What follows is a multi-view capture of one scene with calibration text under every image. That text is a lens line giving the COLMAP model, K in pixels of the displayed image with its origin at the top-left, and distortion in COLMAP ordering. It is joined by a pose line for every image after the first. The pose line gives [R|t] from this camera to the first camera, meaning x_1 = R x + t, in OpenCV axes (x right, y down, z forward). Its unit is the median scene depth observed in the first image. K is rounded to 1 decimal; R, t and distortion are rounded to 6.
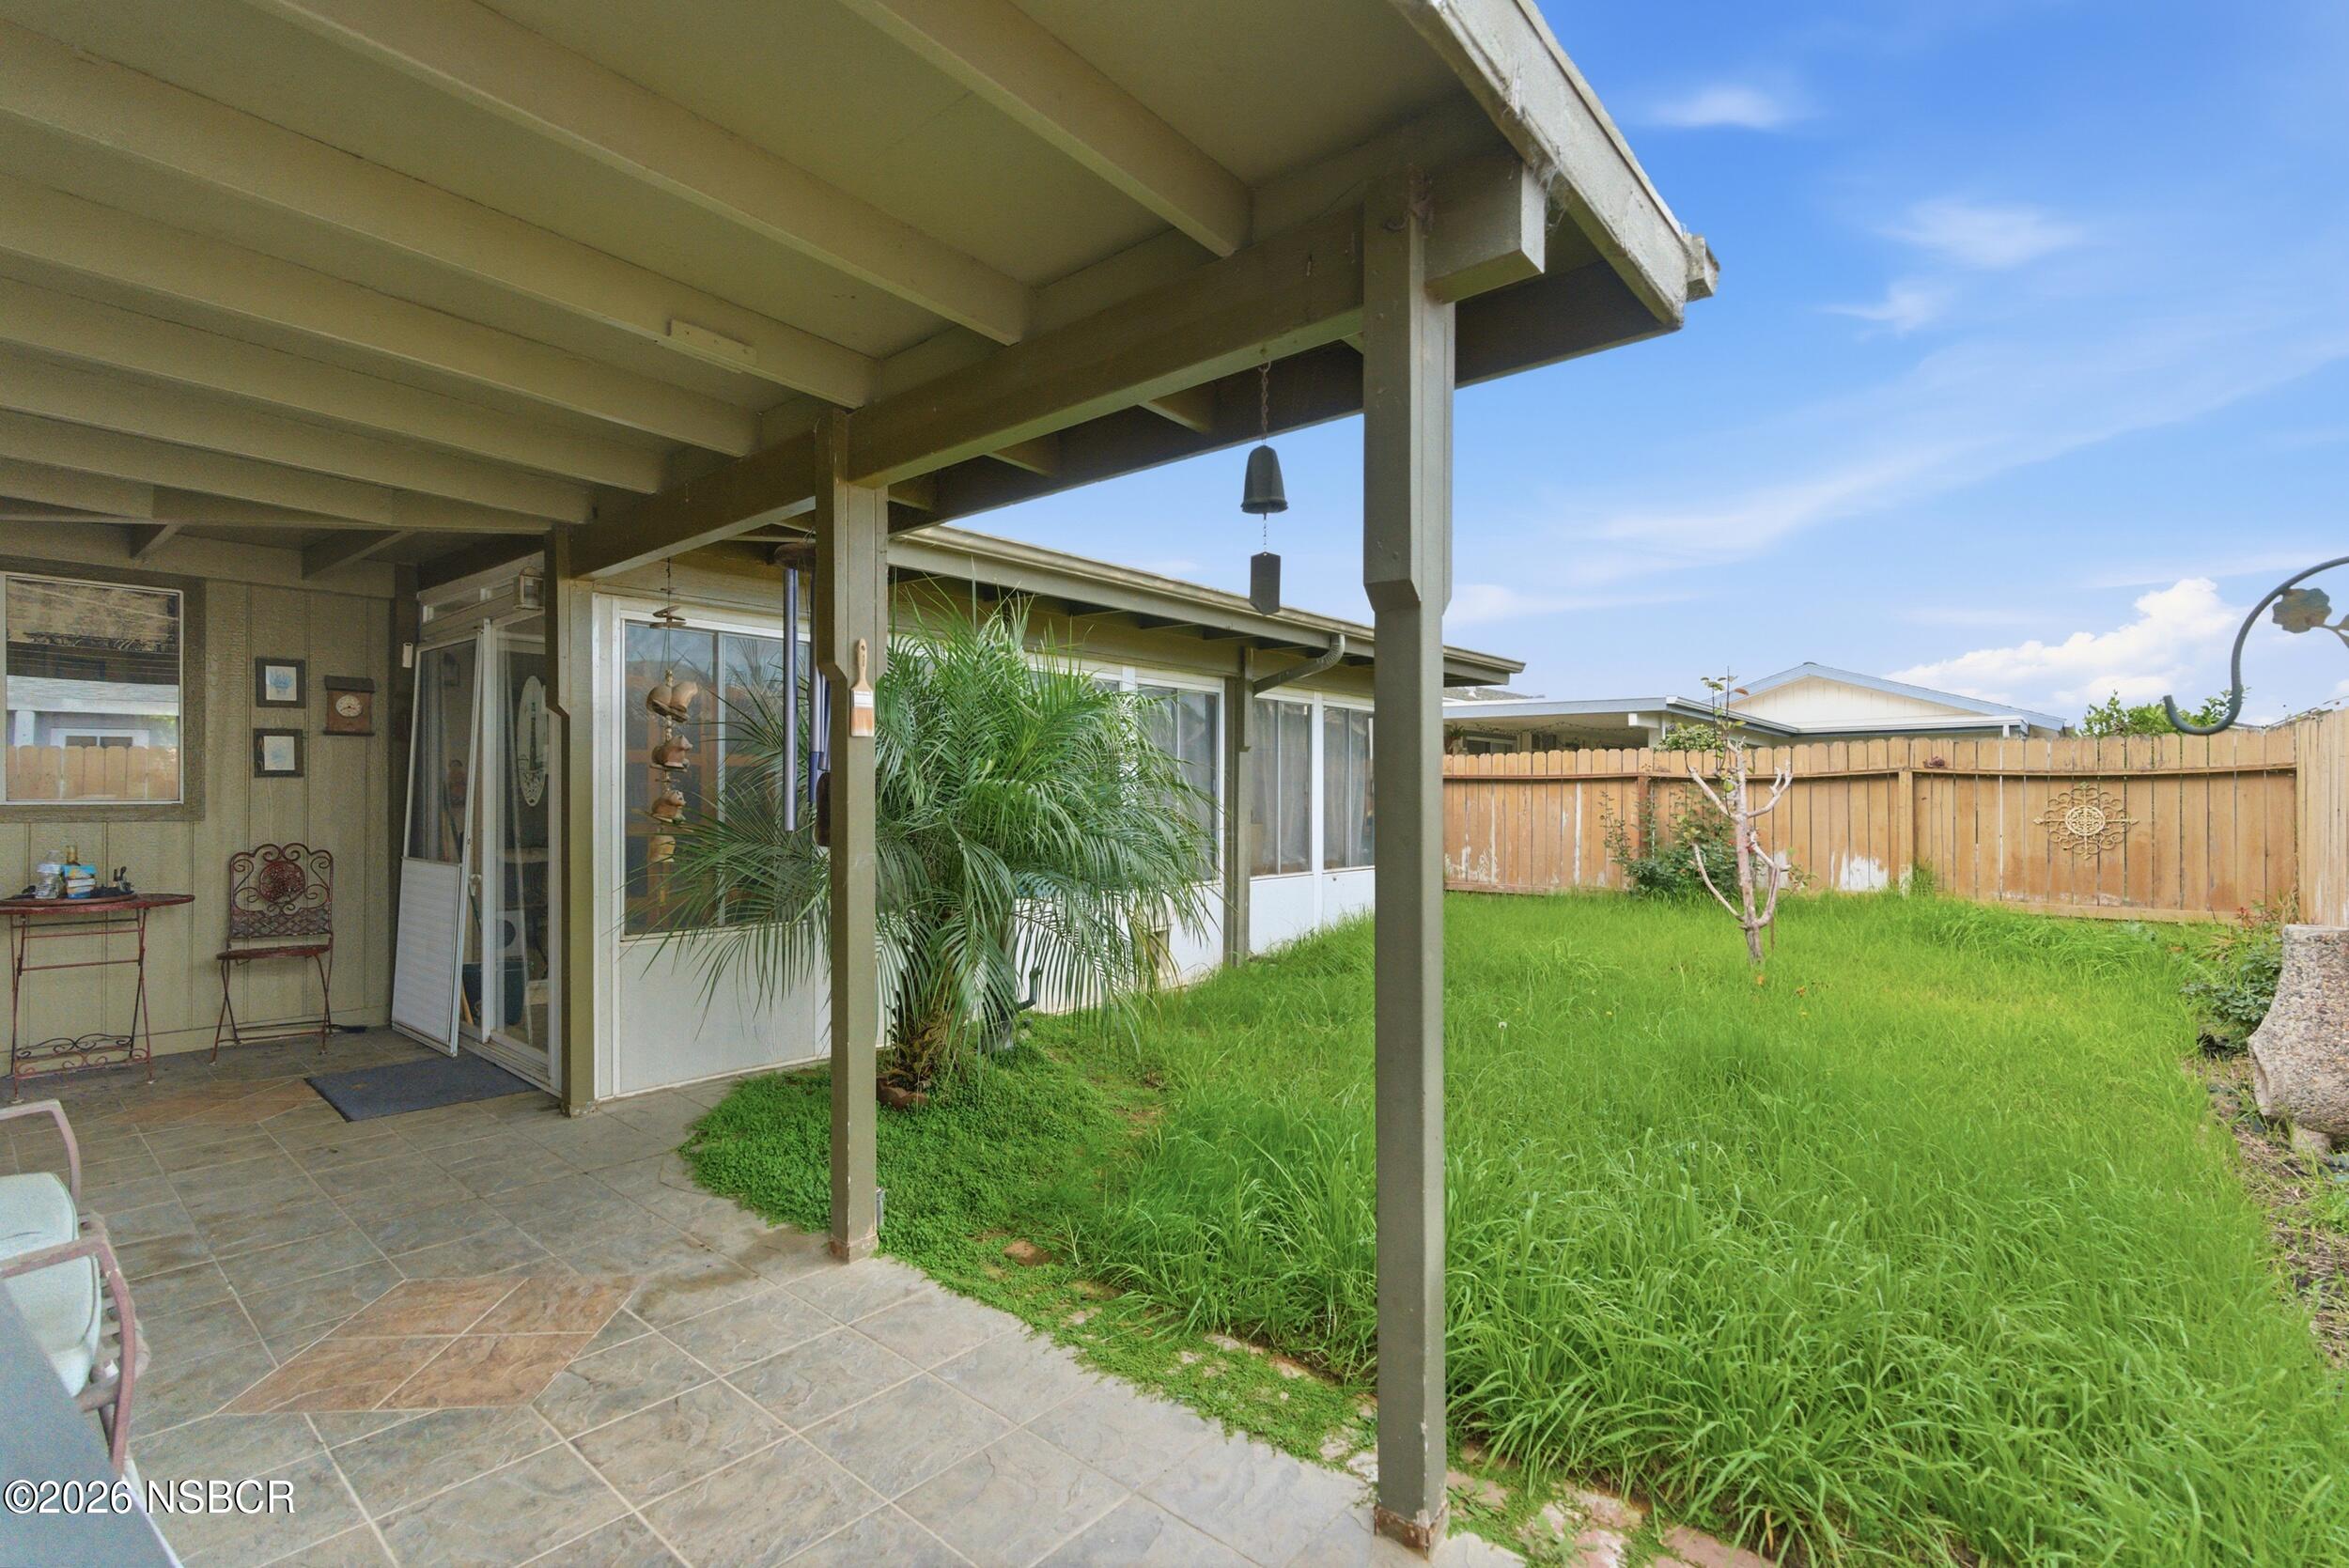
lens RADIAL K [[1058.6, 0, 1165.8], [0, 1058.6, 793.5], [0, 0, 1]] dist [-0.001962, 0.001069]
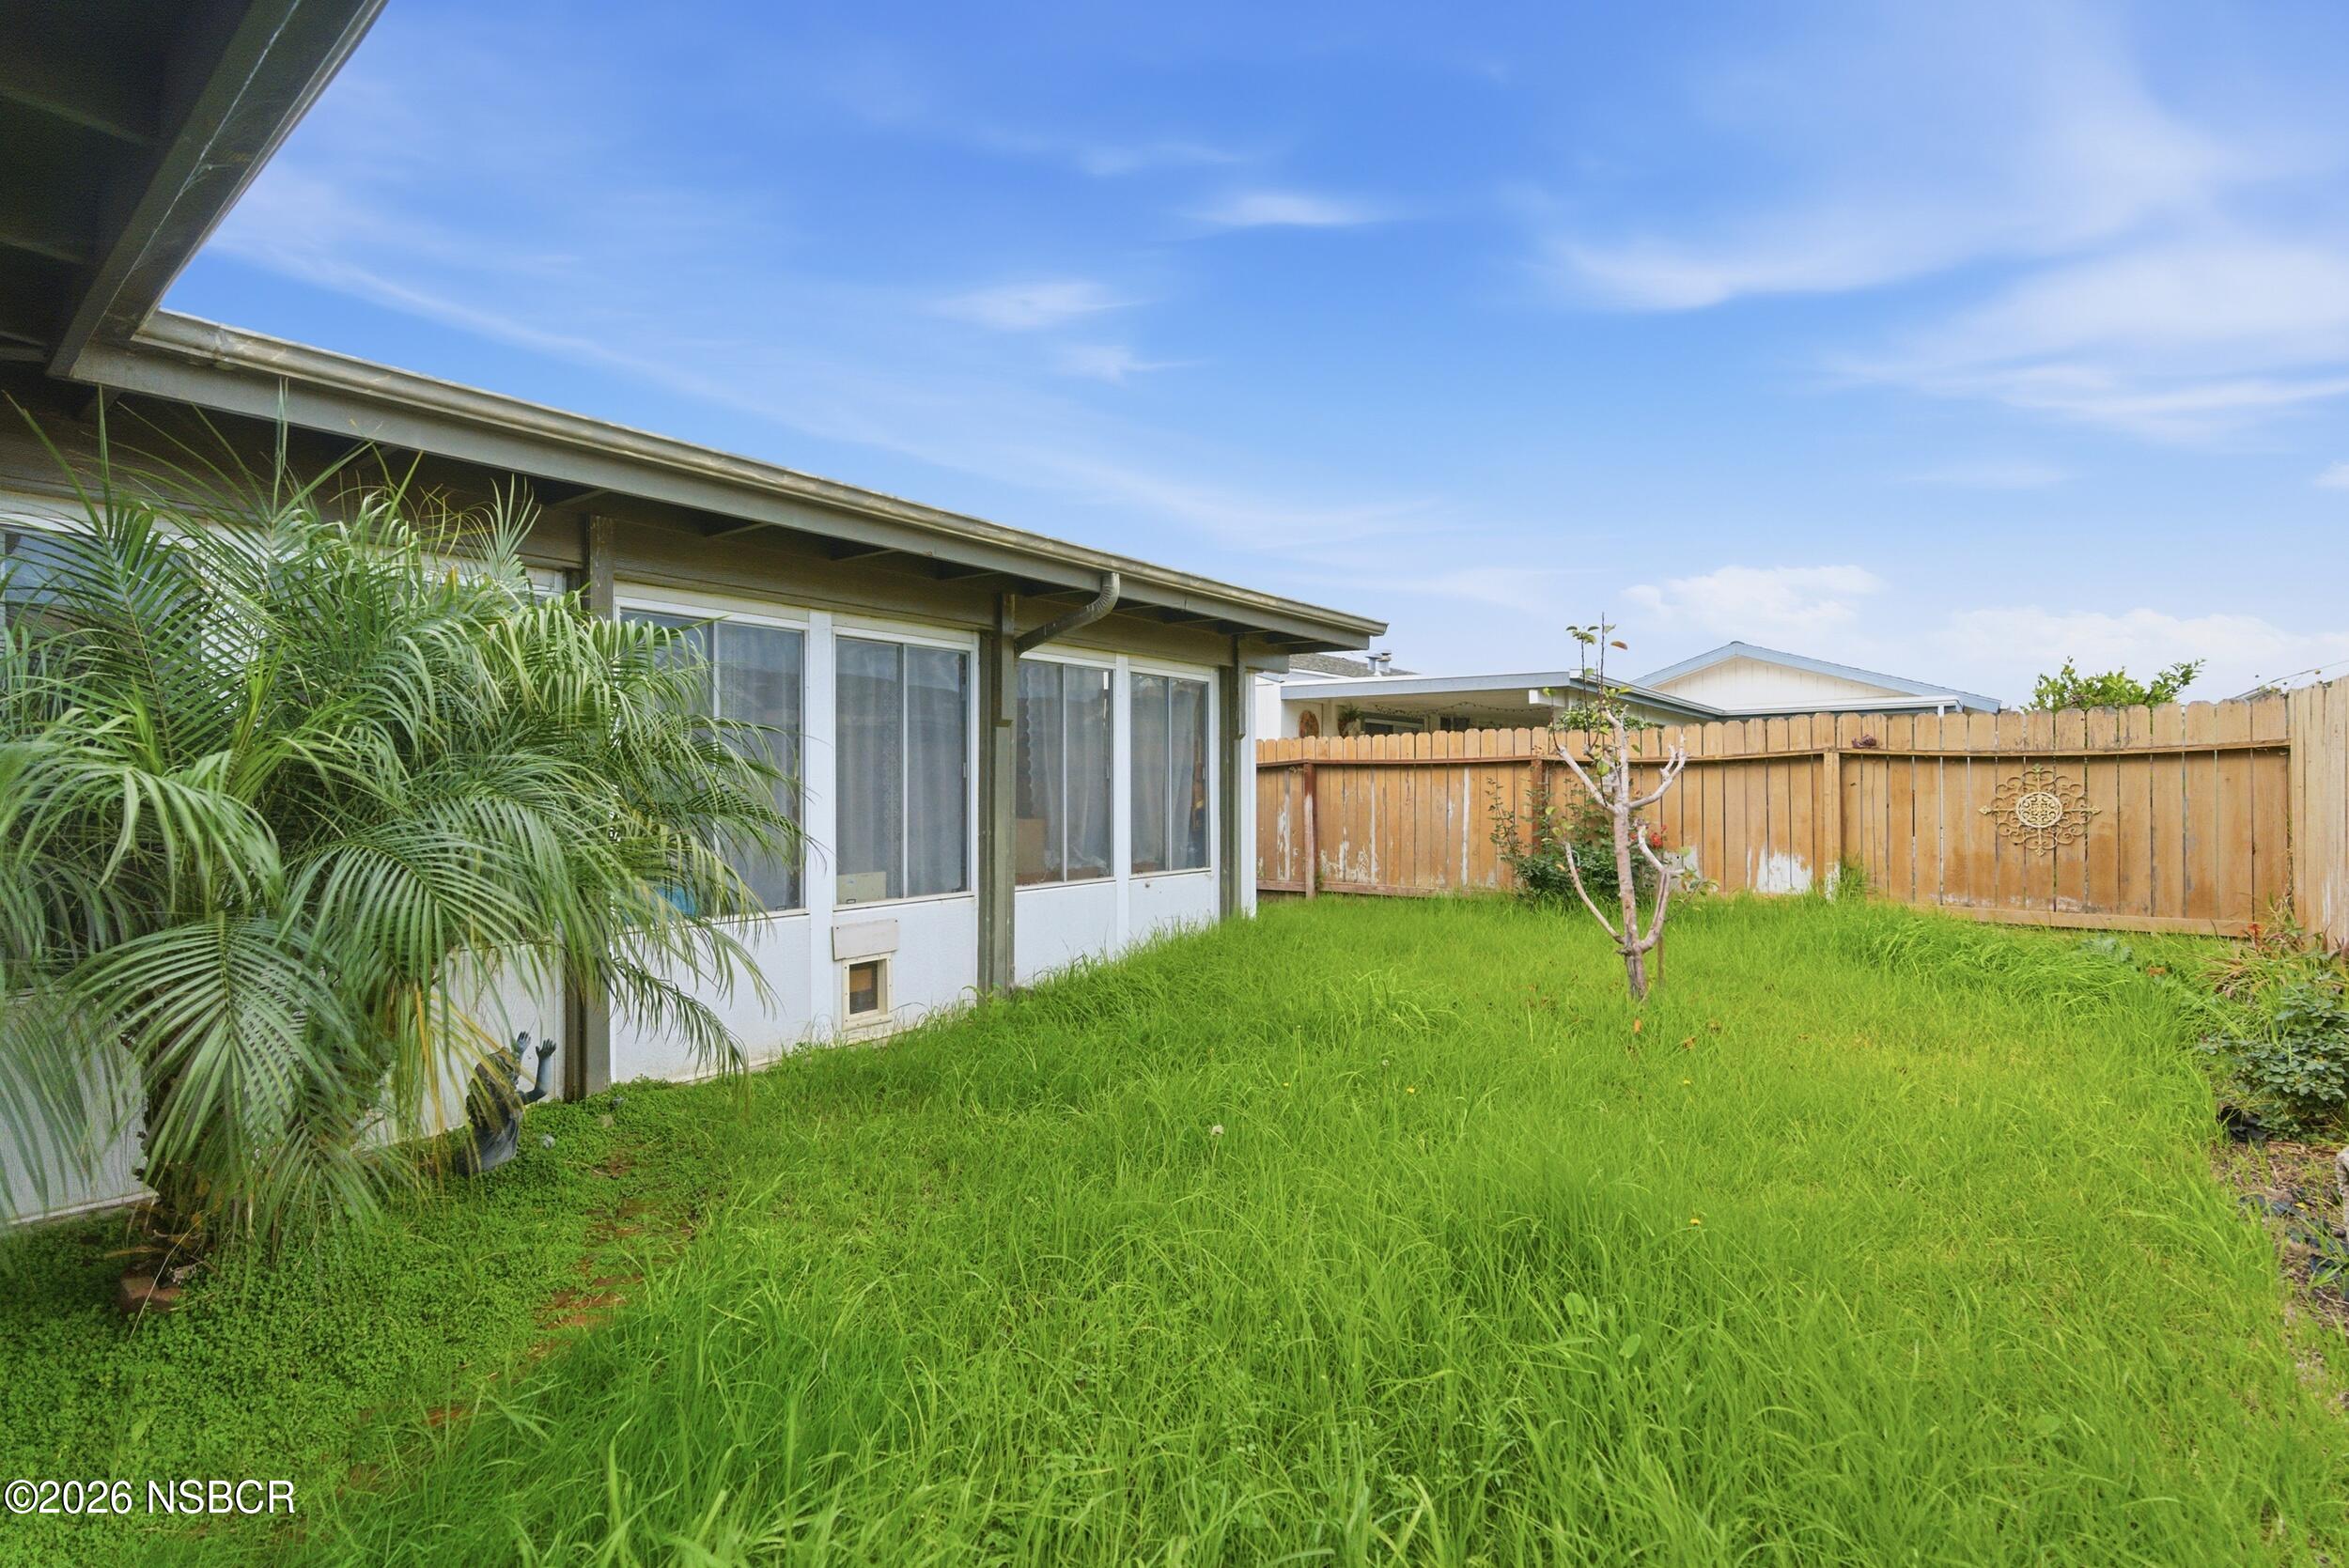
lens RADIAL K [[1052.8, 0, 1161.4], [0, 1052.8, 785.2], [0, 0, 1]] dist [-0.005338, 0.000807]
pose [[0.999318, -0.003253, 0.036780, 0.223467], [0.003213, 0.999994, 0.001160, 0.004551], [-0.036784, -0.001041, 0.999323, 0.303038]]
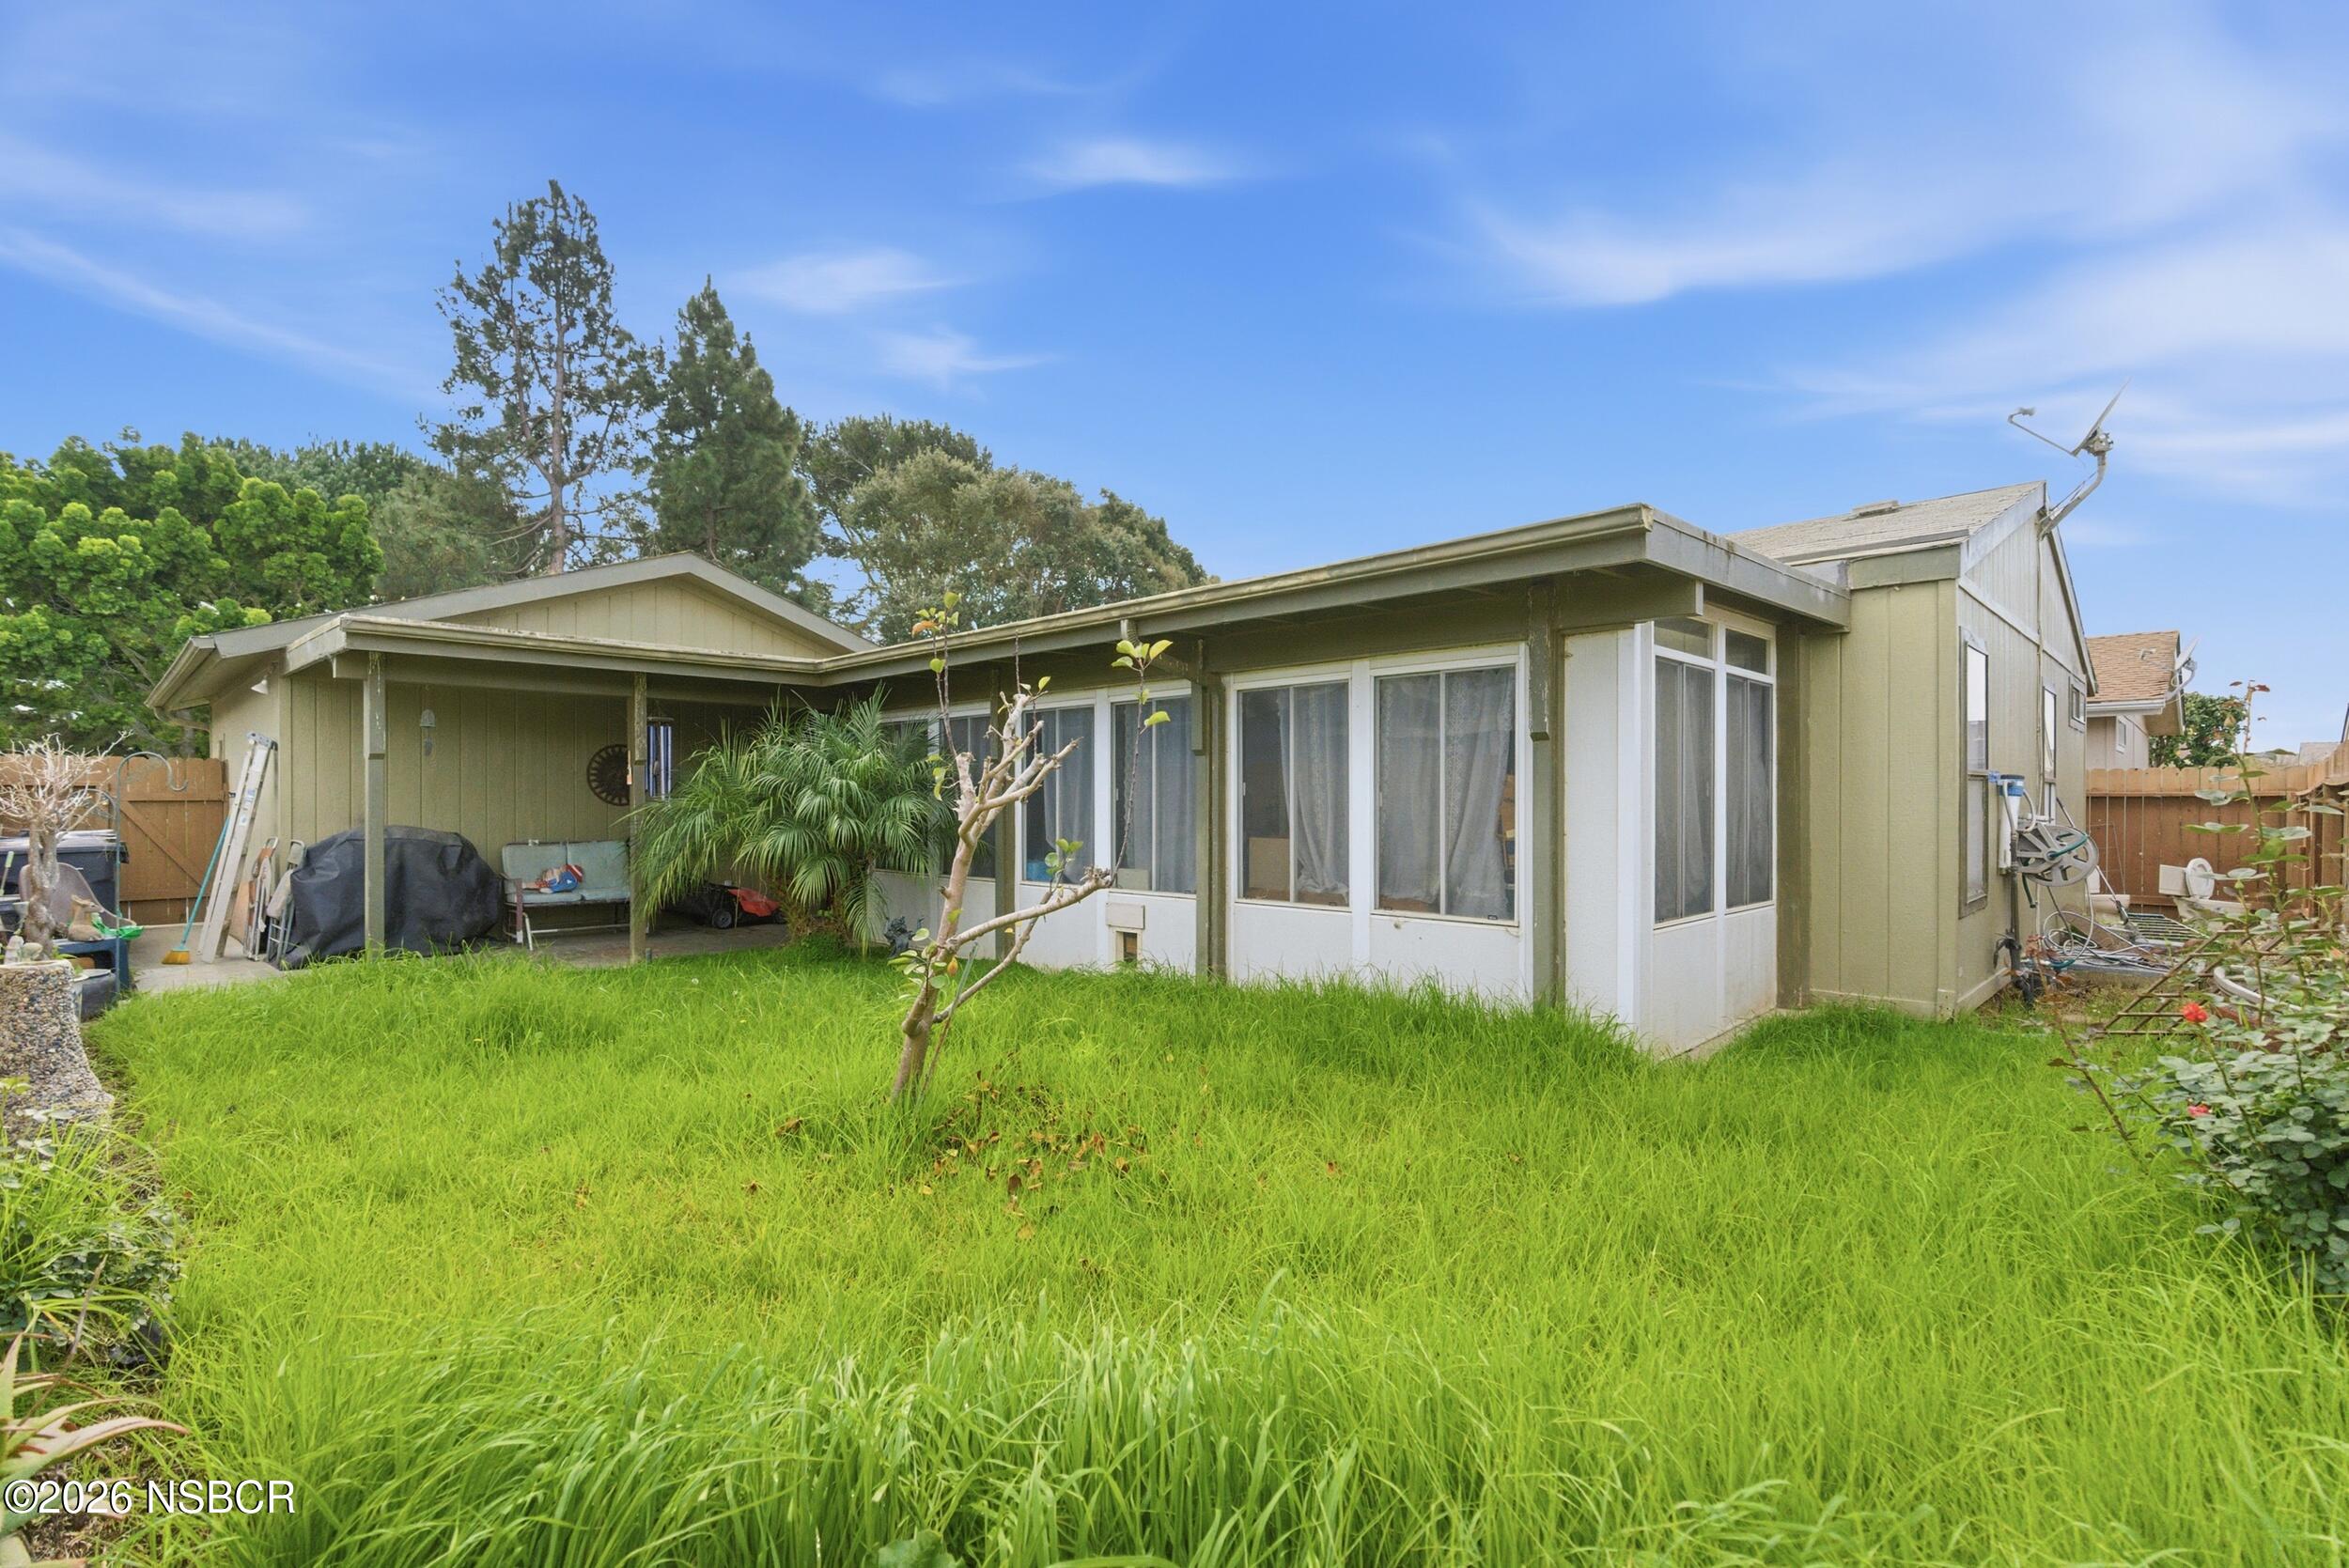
lens RADIAL K [[1075.7, 0, 1179.3], [0, 1075.7, 794.4], [0, 0, 1]] dist [-0.006577, 0.000141]
pose [[-0.065417, -0.010542, -0.997802, 1.382290], [0.000506, 0.999944, -0.010598, 0.004203], [0.997858, -0.001198, -0.065408, 1.438384]]
